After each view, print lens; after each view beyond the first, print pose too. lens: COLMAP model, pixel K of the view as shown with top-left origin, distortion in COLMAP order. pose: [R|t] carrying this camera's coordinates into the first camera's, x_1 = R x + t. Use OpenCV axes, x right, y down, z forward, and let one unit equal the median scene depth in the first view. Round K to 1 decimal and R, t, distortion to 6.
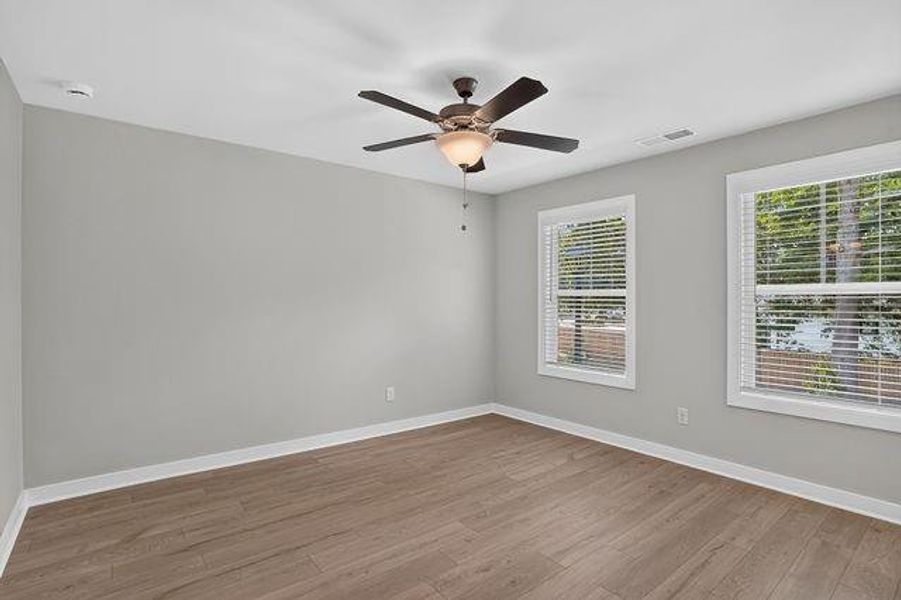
lens RADIAL K [[444.8, 0, 443.4], [0, 444.8, 300.4], [0, 0, 1]] dist [-0.070789, 0.034044]
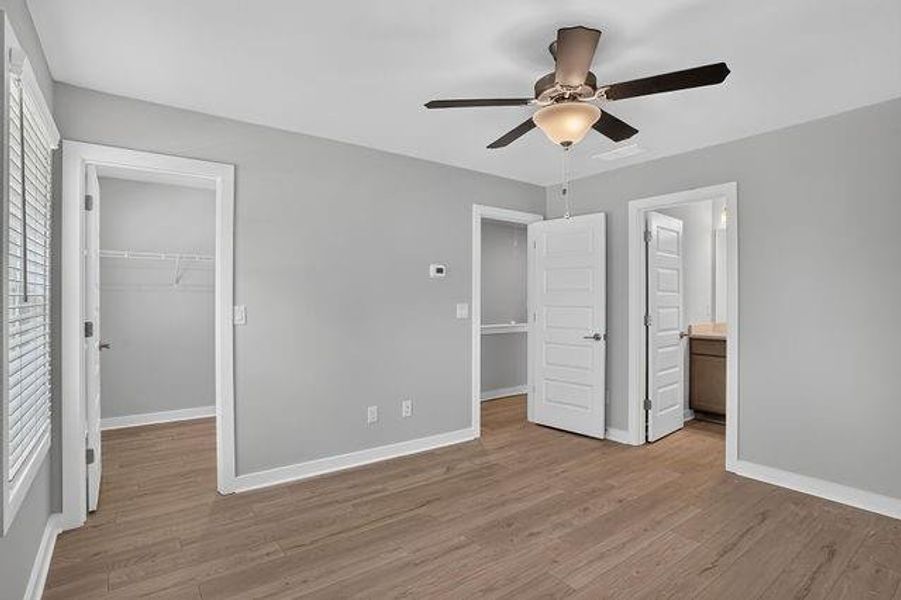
lens RADIAL K [[444.8, 0, 443.4], [0, 444.8, 300.4], [0, 0, 1]] dist [-0.070789, 0.034044]
pose [[-0.998803, -0.001870, 0.048879, 0.262928], [-0.002157, 0.999981, -0.005823, 0.006973], [-0.048867, -0.005921, -0.998788, 2.054850]]
